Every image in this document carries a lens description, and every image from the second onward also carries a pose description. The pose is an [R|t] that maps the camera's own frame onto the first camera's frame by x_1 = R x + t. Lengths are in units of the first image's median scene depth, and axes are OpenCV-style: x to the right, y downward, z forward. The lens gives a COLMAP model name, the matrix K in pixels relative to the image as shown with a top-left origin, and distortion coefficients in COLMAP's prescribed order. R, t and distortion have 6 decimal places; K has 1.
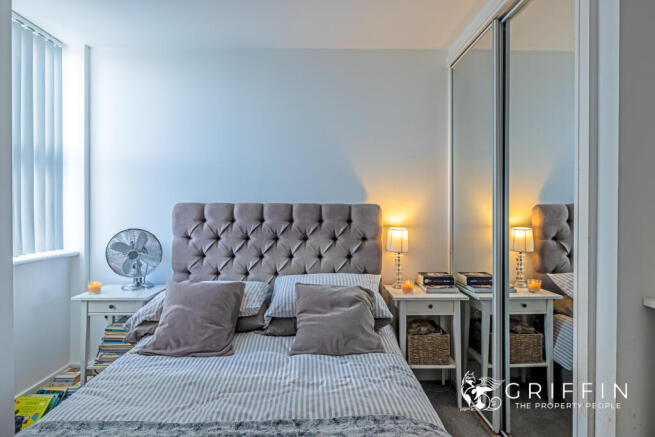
lens RADIAL K [[346.7, 0, 333.4], [0, 346.7, 210.7], [0, 0, 1]] dist [-0.002423, -0.000111]
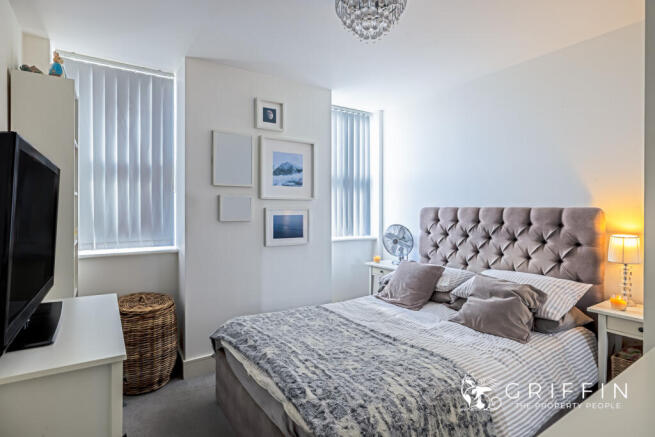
lens RADIAL K [[346.7, 0, 322.6], [0, 346.7, 214.6], [0, 0, 1]] dist [-0.002423, -0.000111]
pose [[0.527829, 0.011225, -0.849276, 0.529625], [-0.008244, 0.999933, 0.008093, -0.001300], [0.849310, 0.002729, 0.527887, -0.086631]]
